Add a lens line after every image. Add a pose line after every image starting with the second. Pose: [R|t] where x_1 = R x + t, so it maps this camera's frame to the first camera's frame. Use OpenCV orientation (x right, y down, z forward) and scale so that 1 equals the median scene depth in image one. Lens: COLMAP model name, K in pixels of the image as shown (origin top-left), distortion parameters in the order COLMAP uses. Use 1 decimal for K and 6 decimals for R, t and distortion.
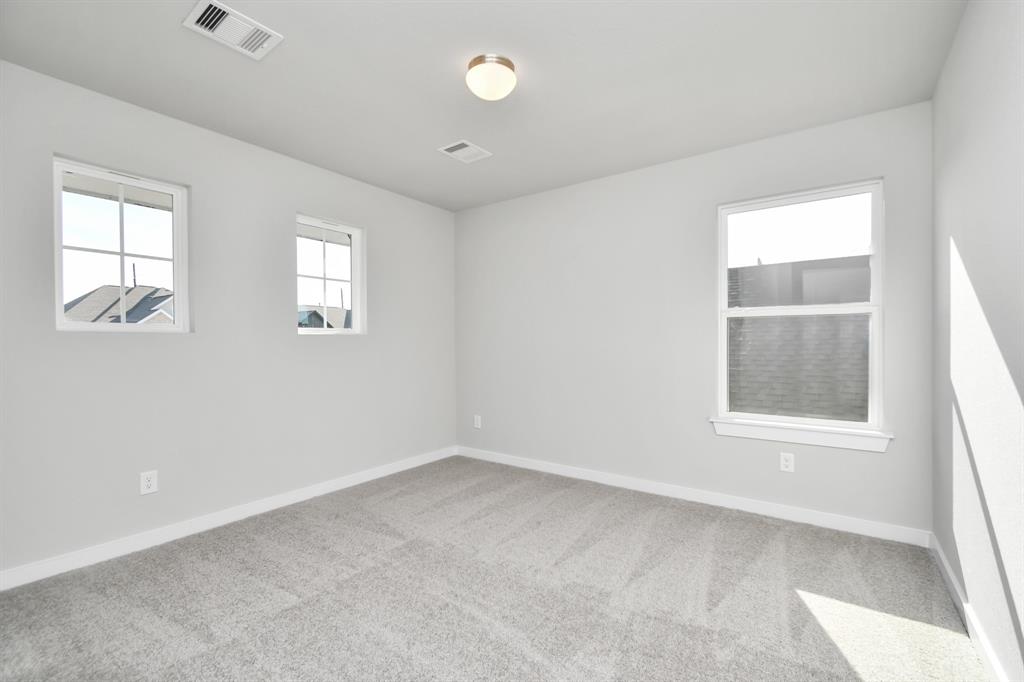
lens RADIAL K [[446.8, 0, 503.7], [0, 446.8, 346.1], [0, 0, 1]] dist [0.000033, -0.000155]
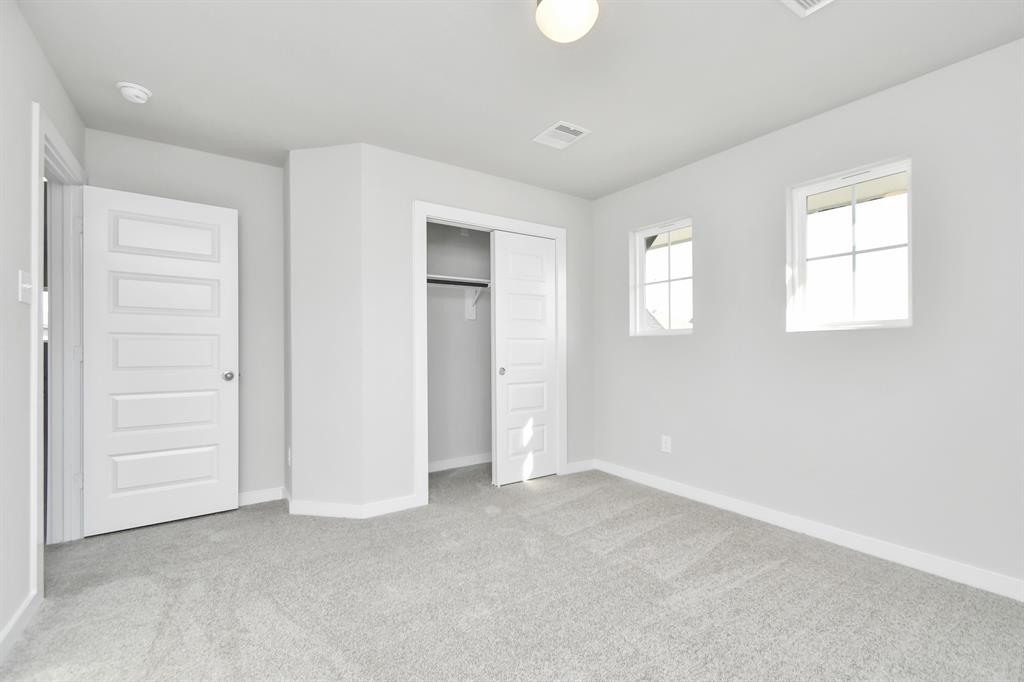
lens RADIAL K [[446.8, 0, 505.6], [0, 446.8, 341.9], [0, 0, 1]] dist [0.000033, -0.000155]
pose [[-0.335651, 0.001365, -0.941985, 0.641426], [0.007486, 0.999971, -0.001218, -0.013793], [0.941957, -0.007461, -0.335651, 0.949061]]
